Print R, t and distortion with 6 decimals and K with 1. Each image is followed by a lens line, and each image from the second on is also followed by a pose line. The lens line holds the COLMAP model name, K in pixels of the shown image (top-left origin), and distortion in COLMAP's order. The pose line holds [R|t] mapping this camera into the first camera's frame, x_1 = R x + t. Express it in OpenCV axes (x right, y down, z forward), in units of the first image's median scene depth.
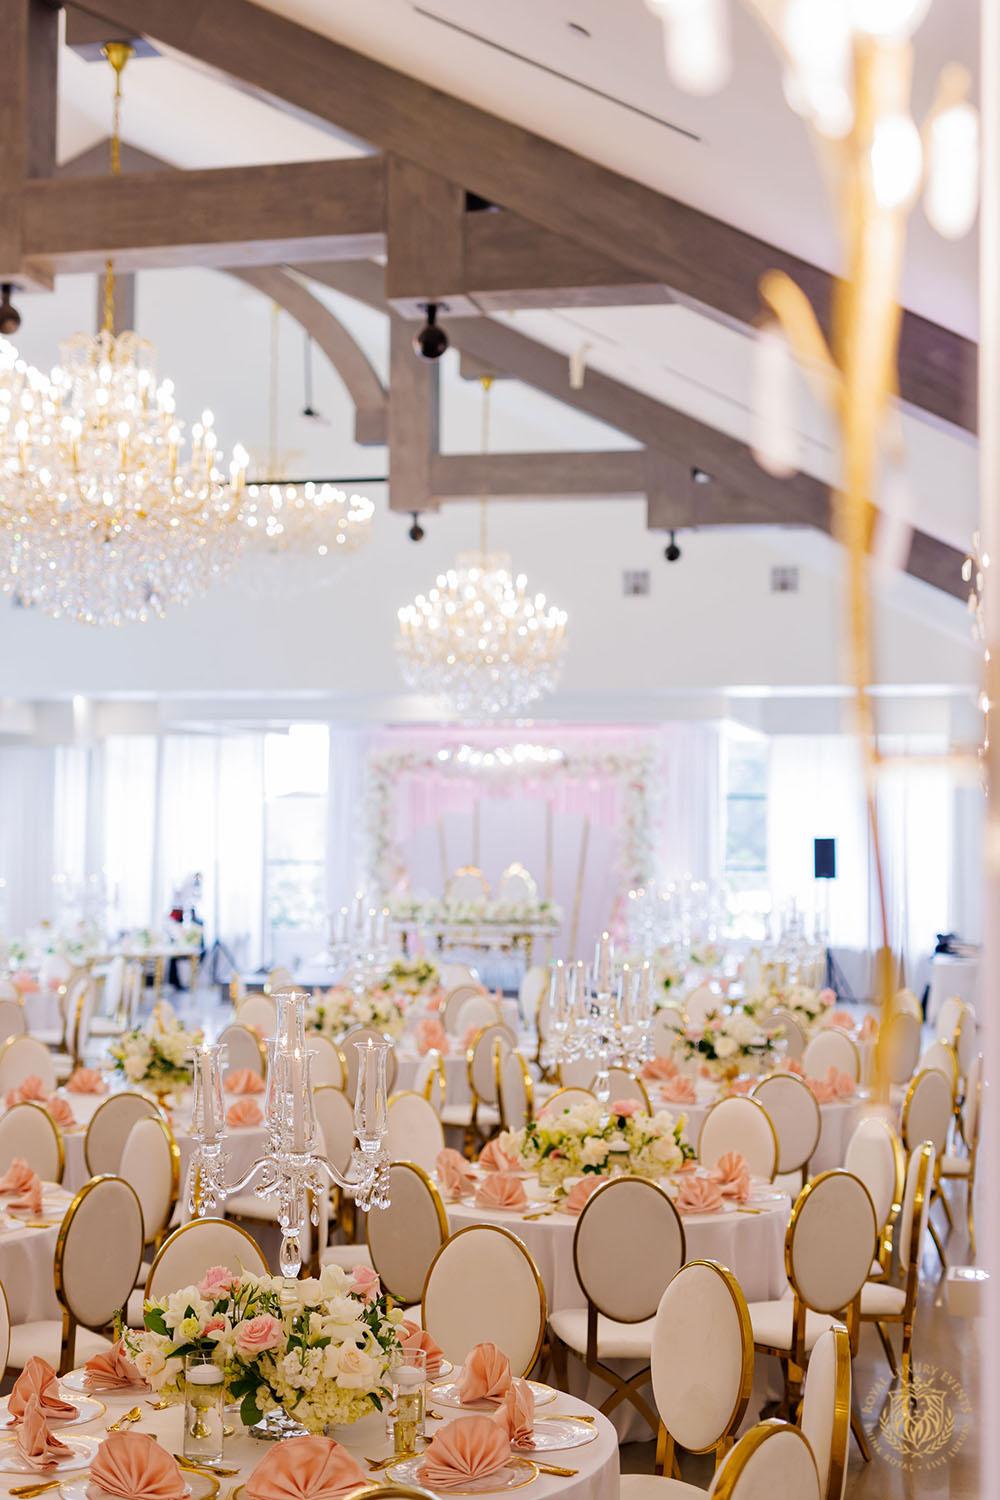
lens RADIAL K [[2175.8, 0, 500.0], [0, 2175.8, 750.0], [0, 0, 1]] dist [-0.058107, 0.030615]
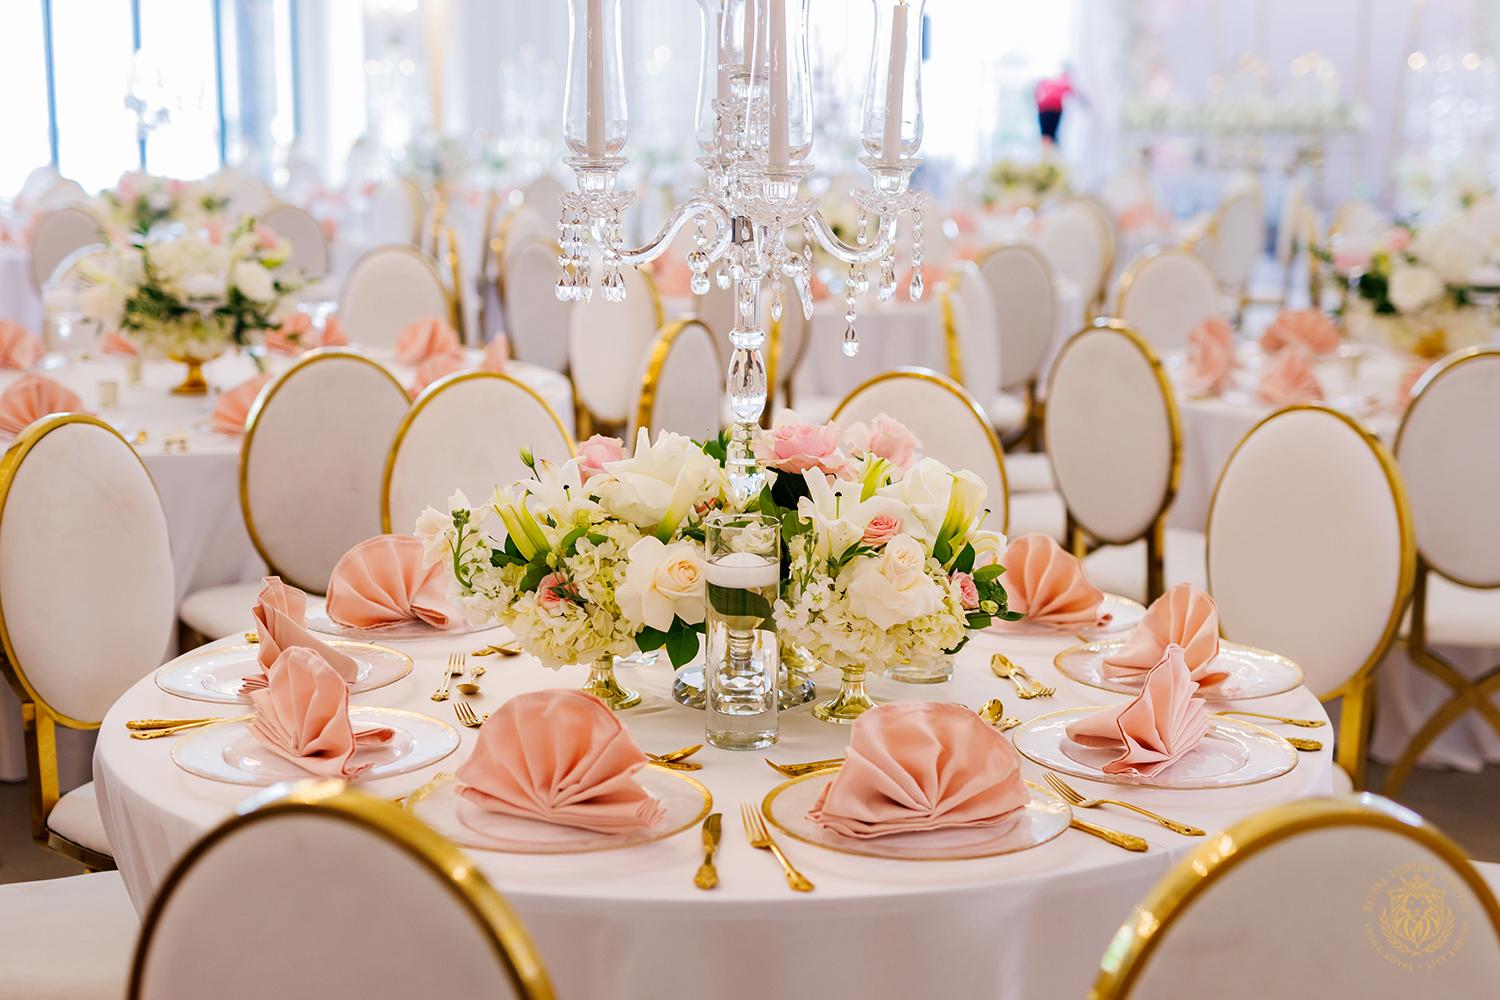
lens RADIAL K [[2140.6, 0, 750.0], [0, 2140.6, 500.0], [0, 0, 1]] dist [-0.018550, -0.007782]
pose [[0.952461, 0.043149, -0.301589, 0.108167], [0.025493, 0.975160, 0.220030, 0.077251], [0.303592, -0.217258, 0.927702, 0.527504]]
